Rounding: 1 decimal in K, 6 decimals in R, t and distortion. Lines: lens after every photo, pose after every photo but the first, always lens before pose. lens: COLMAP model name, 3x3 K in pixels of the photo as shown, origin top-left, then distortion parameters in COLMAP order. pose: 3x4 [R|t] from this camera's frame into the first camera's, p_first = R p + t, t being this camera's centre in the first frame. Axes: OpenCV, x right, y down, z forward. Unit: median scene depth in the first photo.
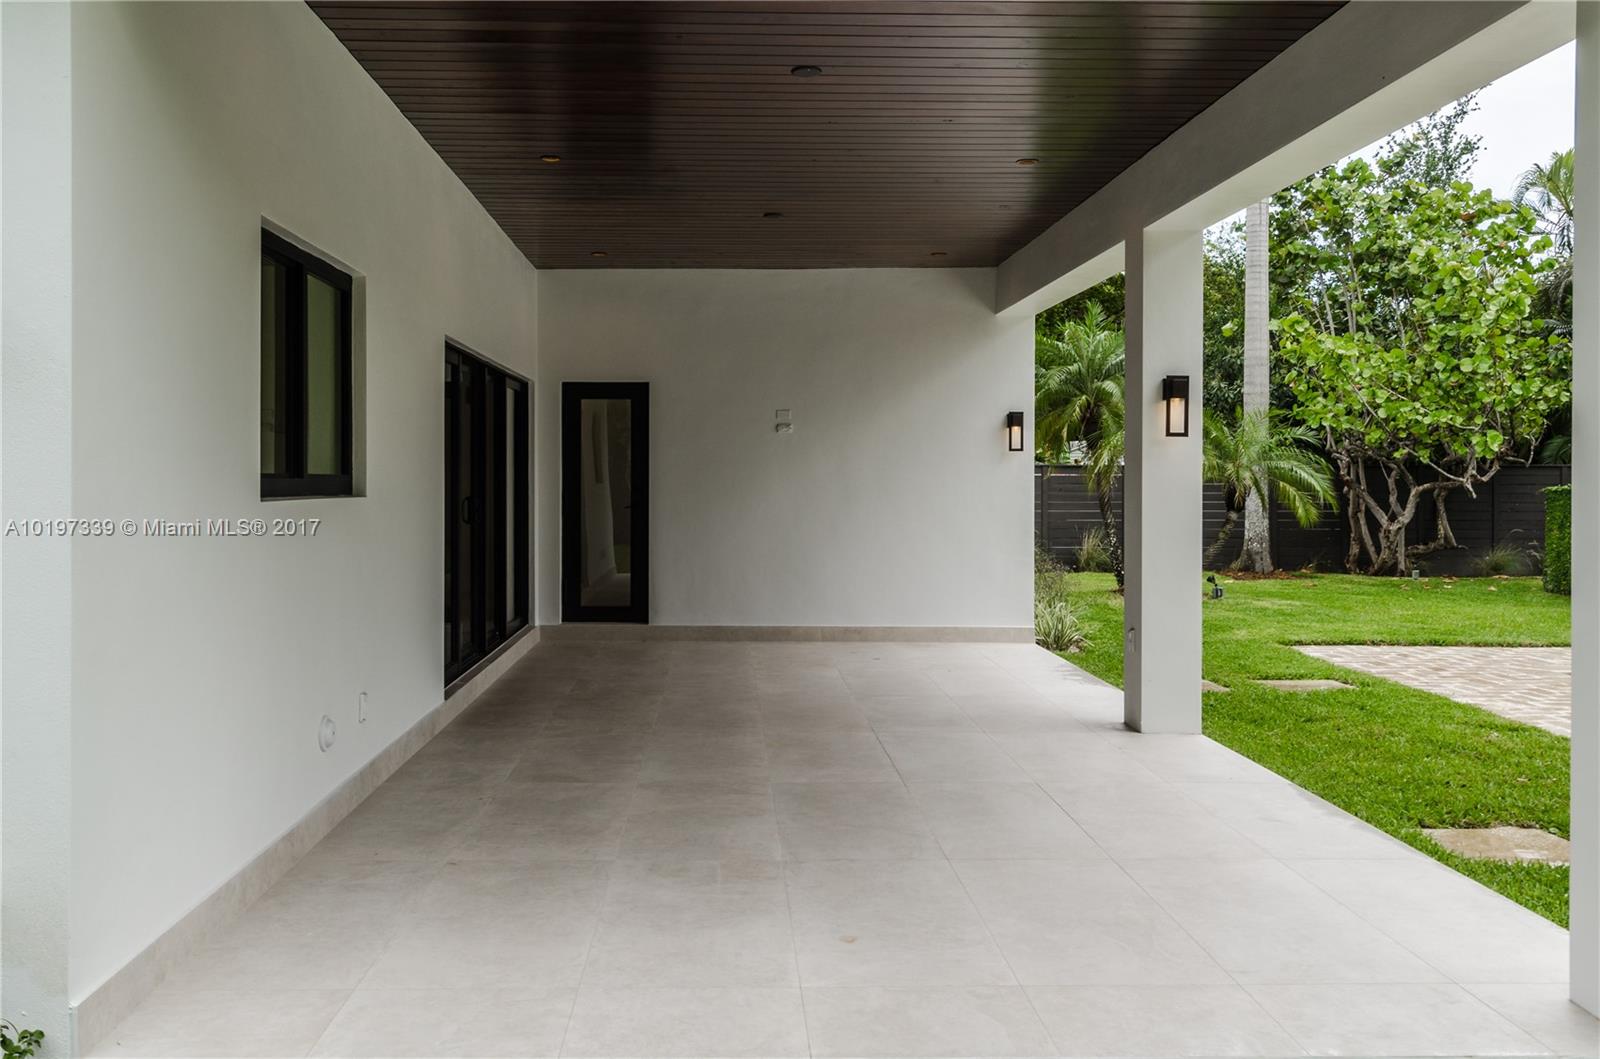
lens RADIAL K [[1308.8, 0, 797.8], [0, 1308.8, 479.5], [0, 0, 1]] dist [-0.003692, 0.001431]
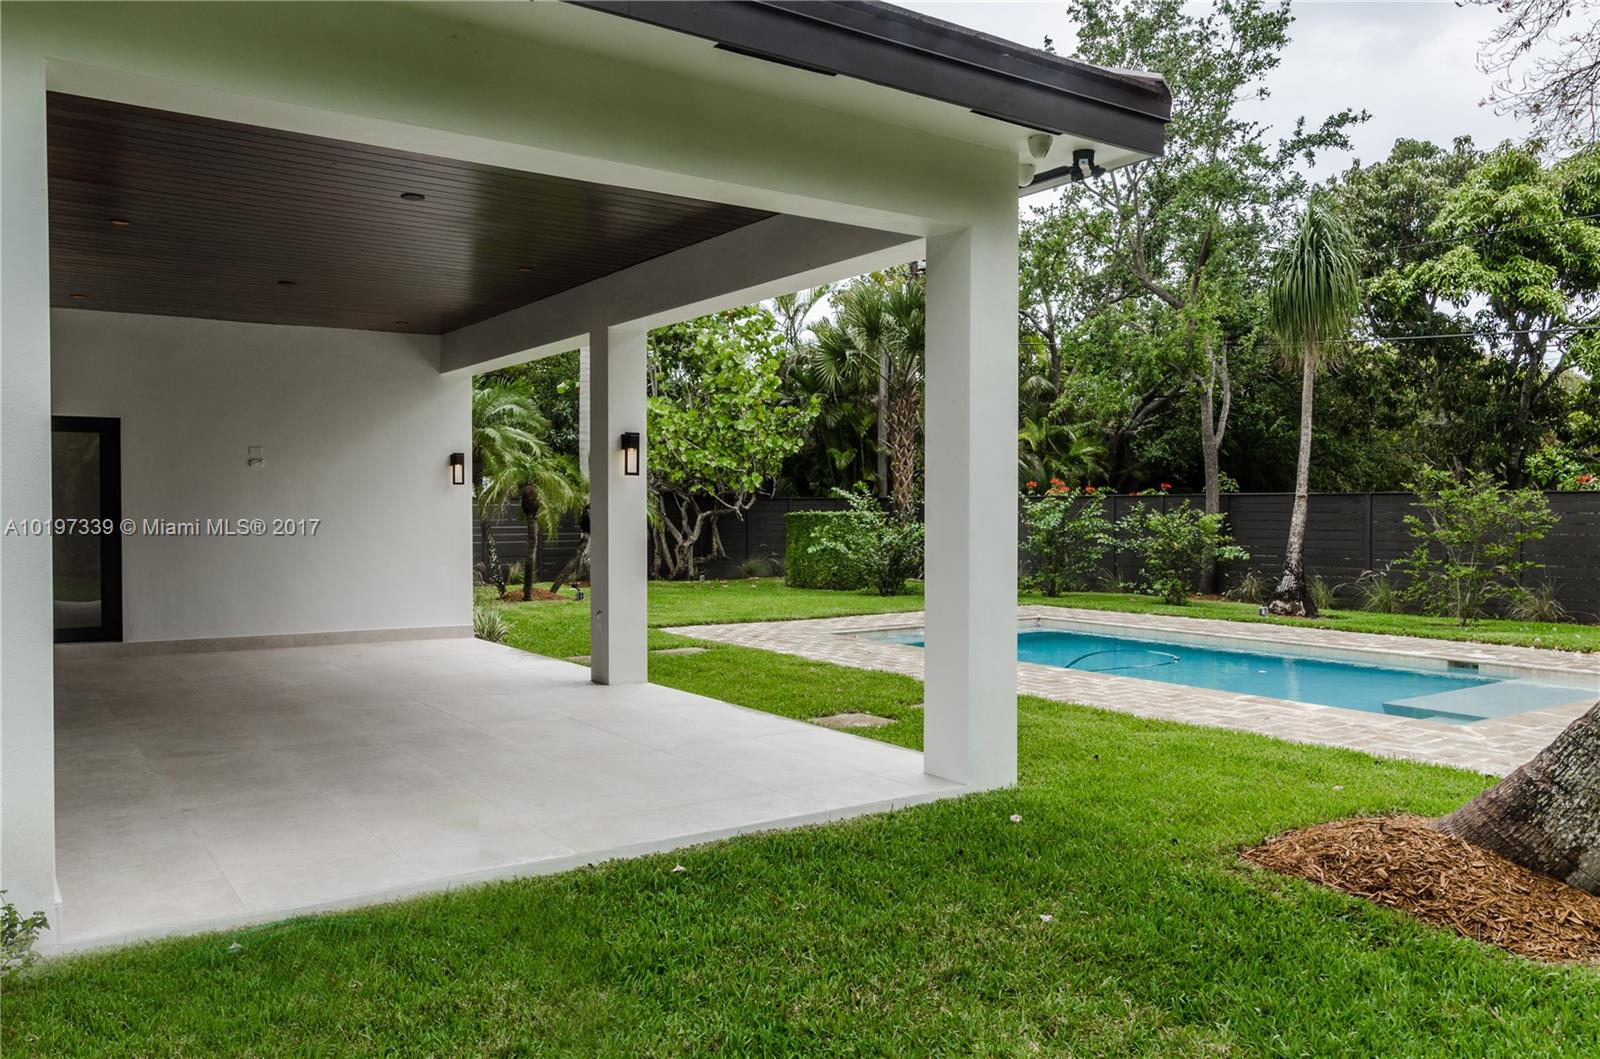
lens RADIAL K [[1178.5, 0, 800.0], [0, 1178.5, 529.5], [0, 0, 1]] dist [-0.000399, 0.000519]
pose [[0.837649, -0.012631, 0.546063, -0.115191], [0.004146, 0.999851, 0.016769, 0.002415], [-0.546194, -0.011783, 0.837576, -0.079054]]
